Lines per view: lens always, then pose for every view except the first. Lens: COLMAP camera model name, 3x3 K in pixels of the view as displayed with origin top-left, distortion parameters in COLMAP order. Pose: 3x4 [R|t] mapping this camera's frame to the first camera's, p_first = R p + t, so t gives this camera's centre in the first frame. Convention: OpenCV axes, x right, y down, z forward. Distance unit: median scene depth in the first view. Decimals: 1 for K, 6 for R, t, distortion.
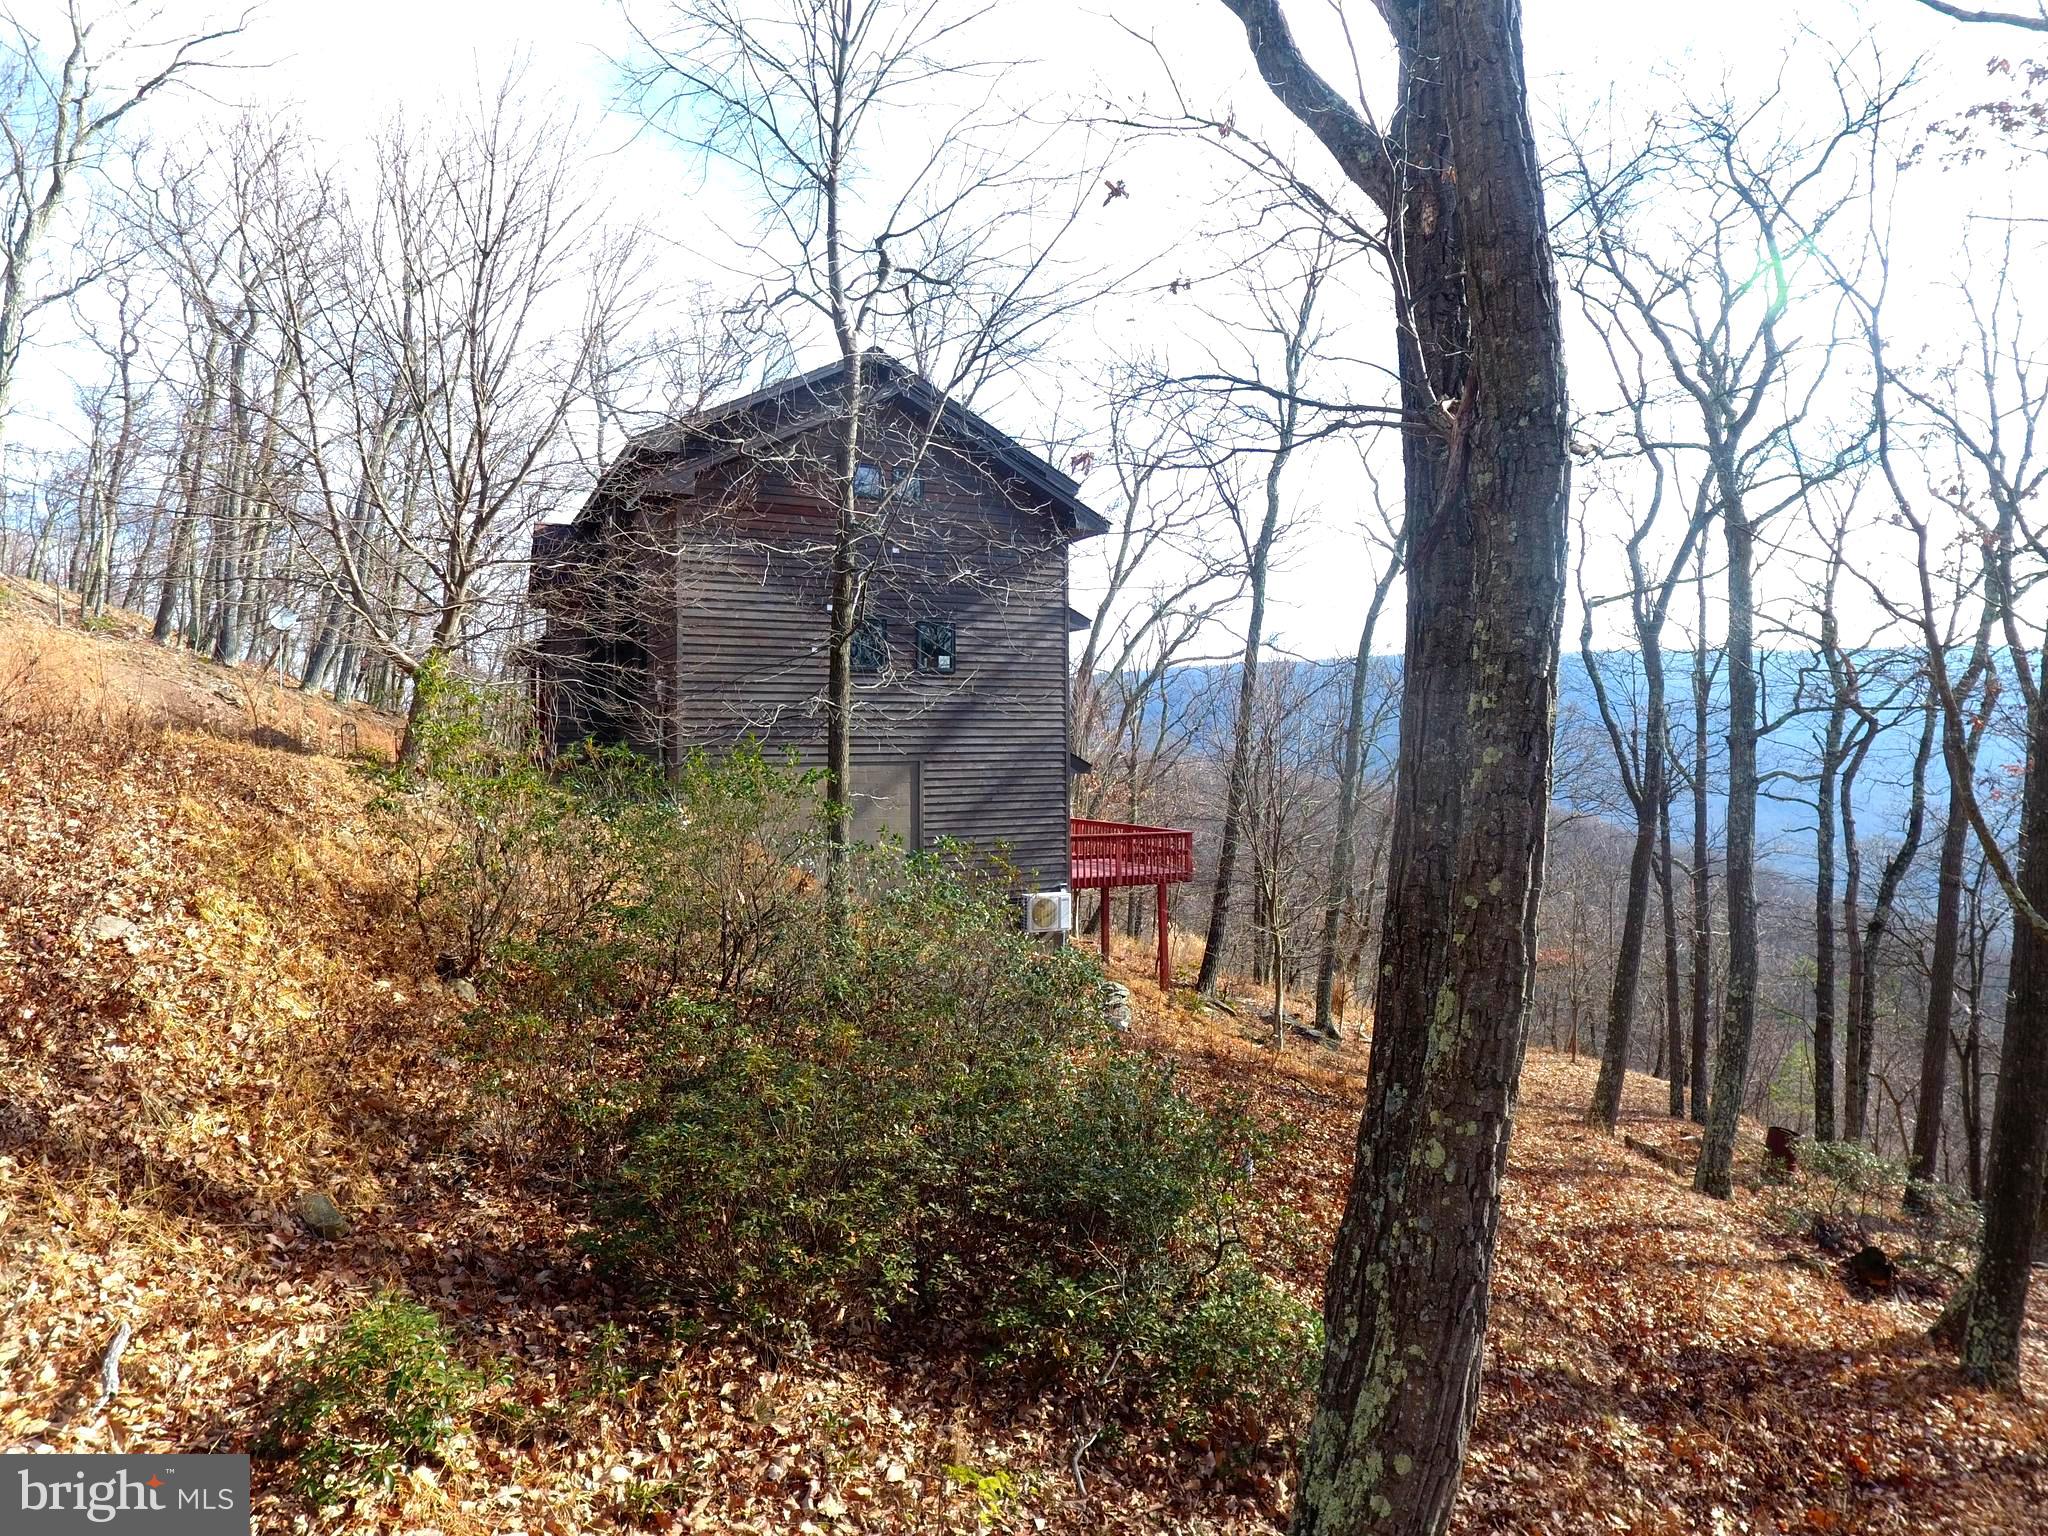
lens RADIAL K [[1201.1, 0, 1035.8], [0, 1201.1, 722.9], [0, 0, 1]] dist [-0.004945, -0.000843]
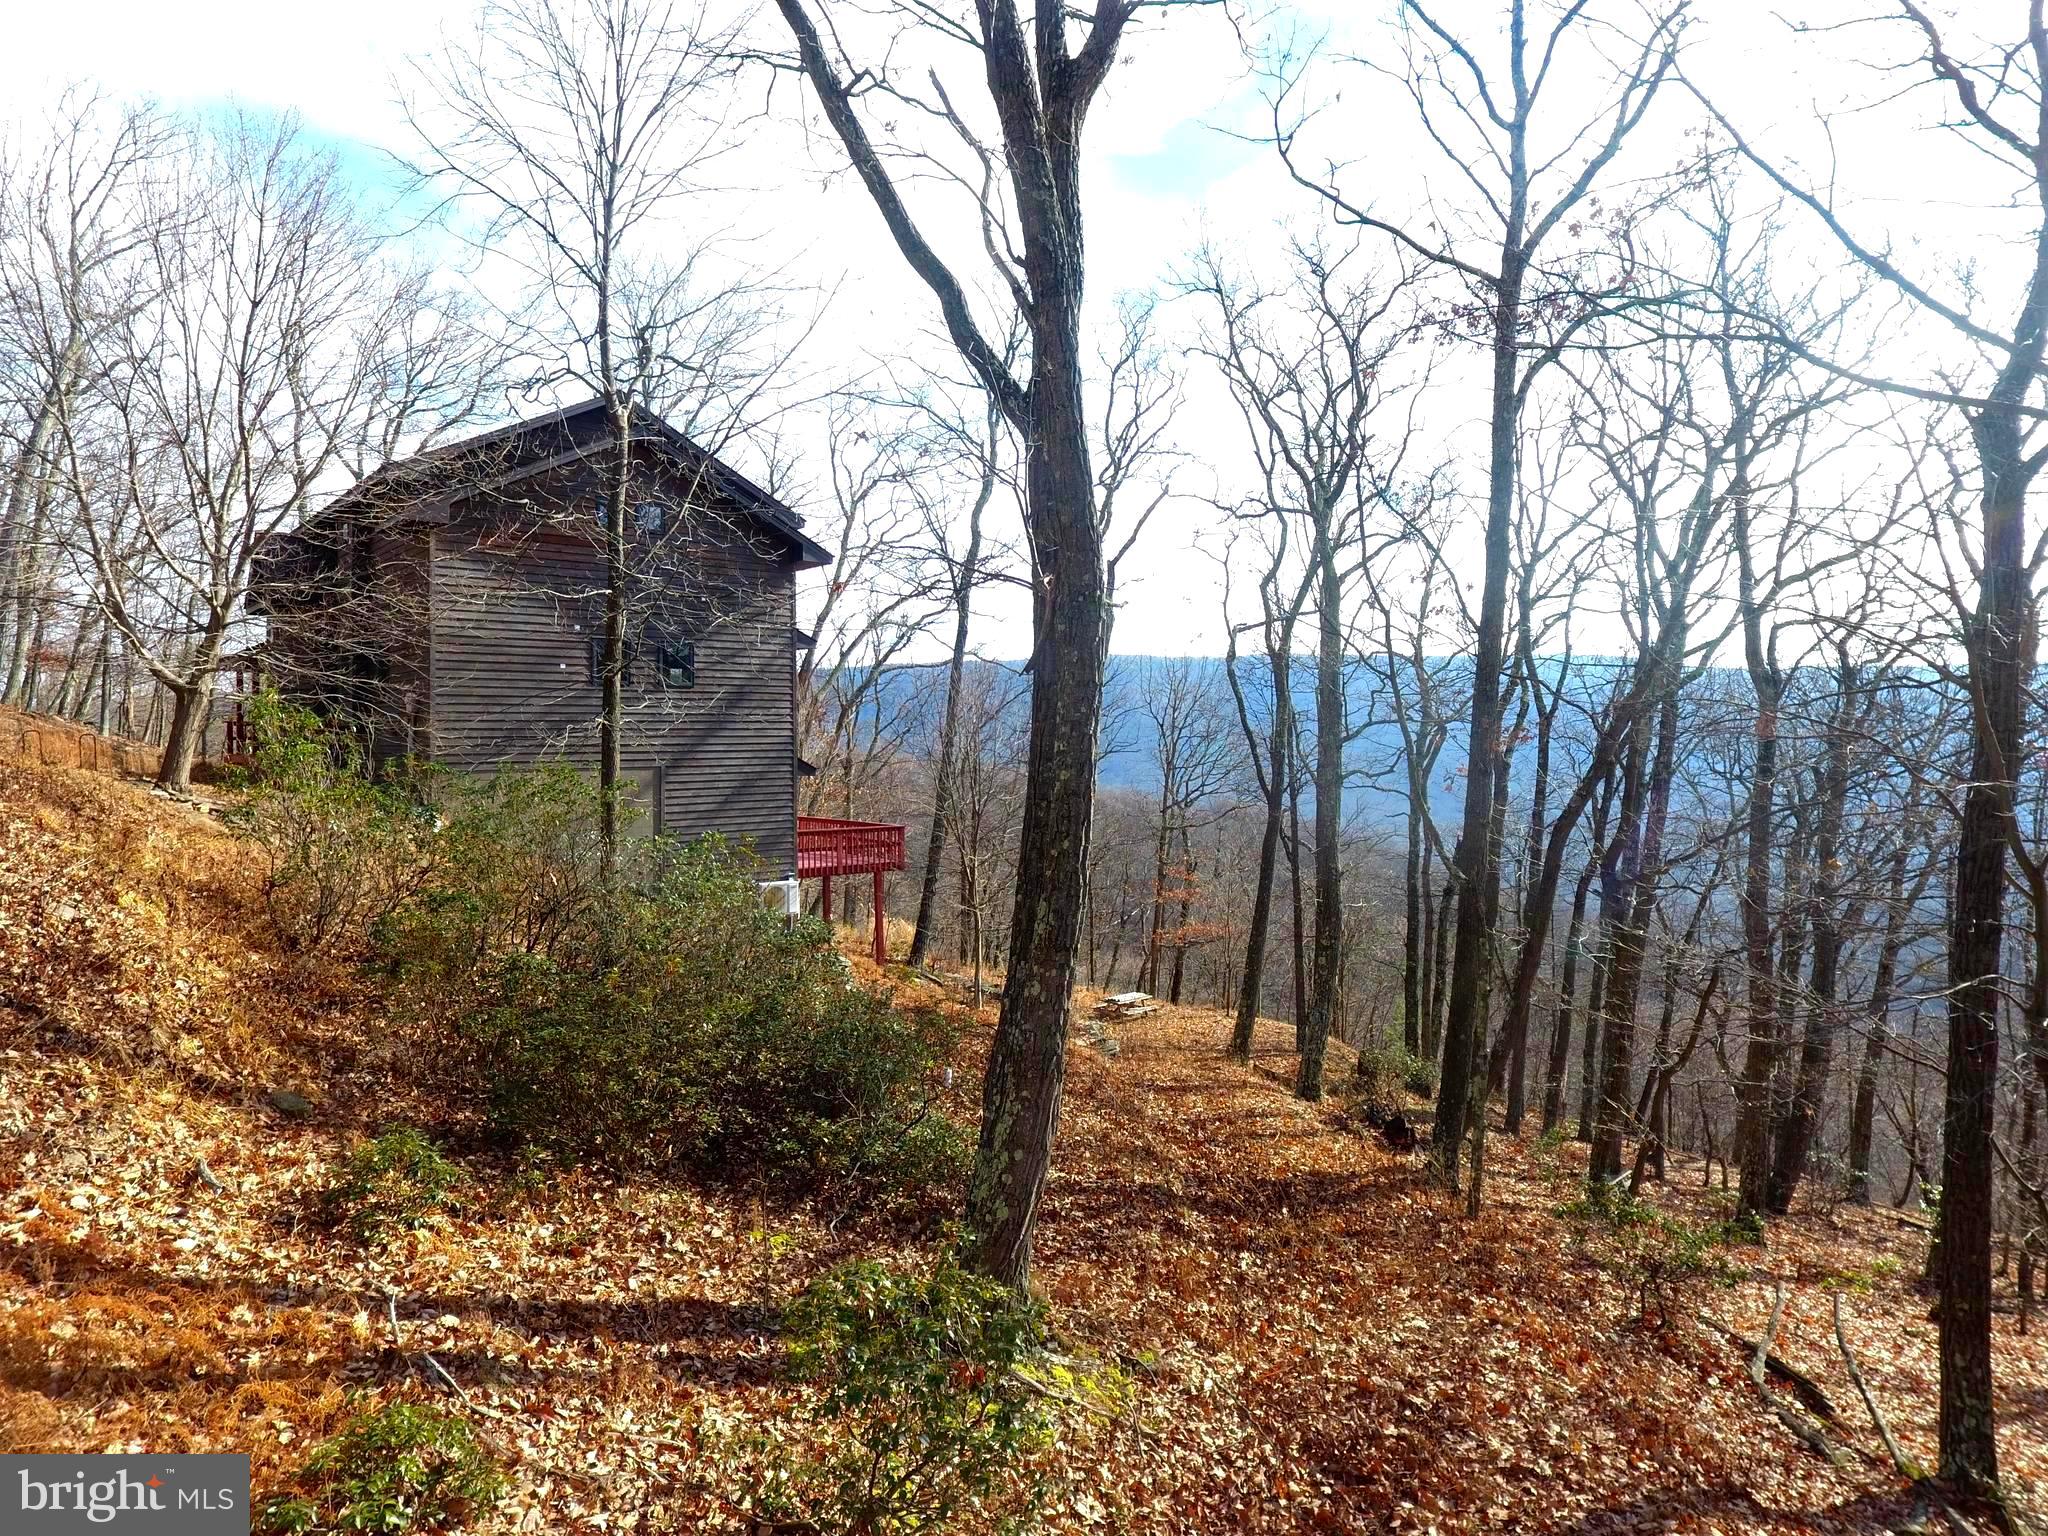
lens RADIAL K [[1201.1, 0, 1035.8], [0, 1201.1, 722.9], [0, 0, 1]] dist [-0.004945, -0.000843]
pose [[0.971645, 0.001044, 0.236441, -0.025049], [-0.001654, 0.999996, 0.002384, -0.013384], [-0.236438, -0.002707, 0.971643, -0.185868]]
